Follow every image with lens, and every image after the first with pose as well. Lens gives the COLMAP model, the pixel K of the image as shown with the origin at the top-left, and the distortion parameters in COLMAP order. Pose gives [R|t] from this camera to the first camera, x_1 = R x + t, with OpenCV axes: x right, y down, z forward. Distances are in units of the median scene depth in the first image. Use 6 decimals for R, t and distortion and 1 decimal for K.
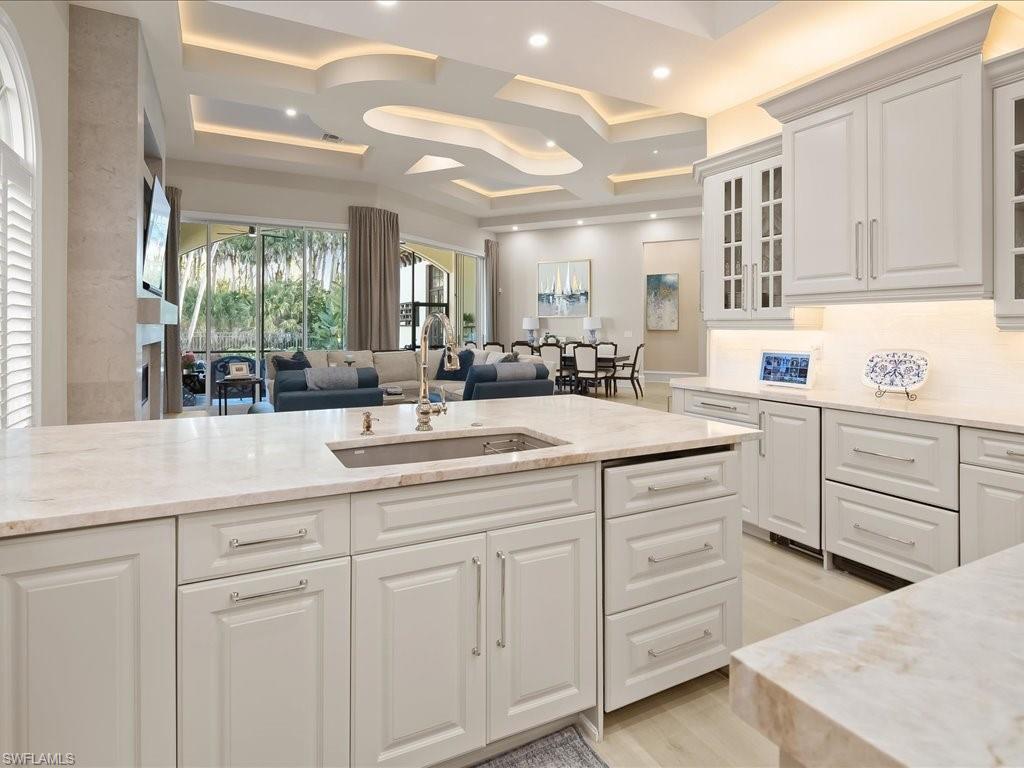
lens RADIAL K [[552.7, 0, 509.0], [0, 552.7, 332.3], [0, 0, 1]] dist [0.017199, -0.000348]
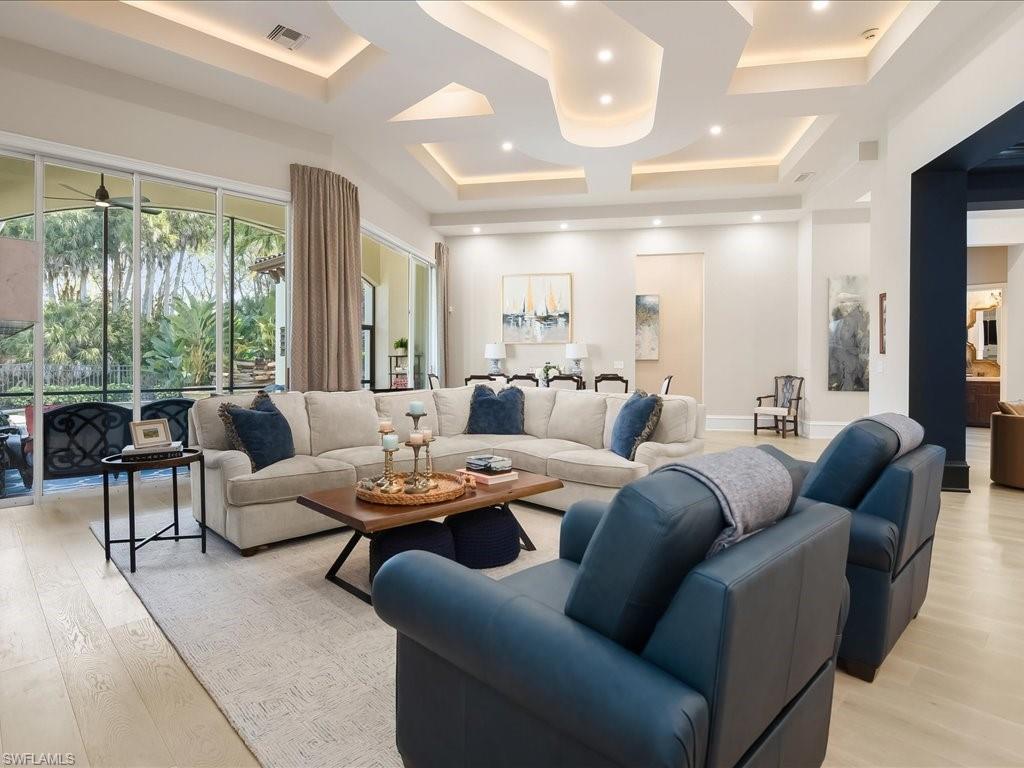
lens RADIAL K [[558.6, 0, 512.3], [0, 558.6, 362.4], [0, 0, 1]] dist [-0.005886, -0.000595]
pose [[0.956276, -0.000647, 0.292466, -0.175706], [0.001877, 0.999991, -0.003925, 0.003050], [-0.292461, 0.004302, 0.956268, 0.233759]]
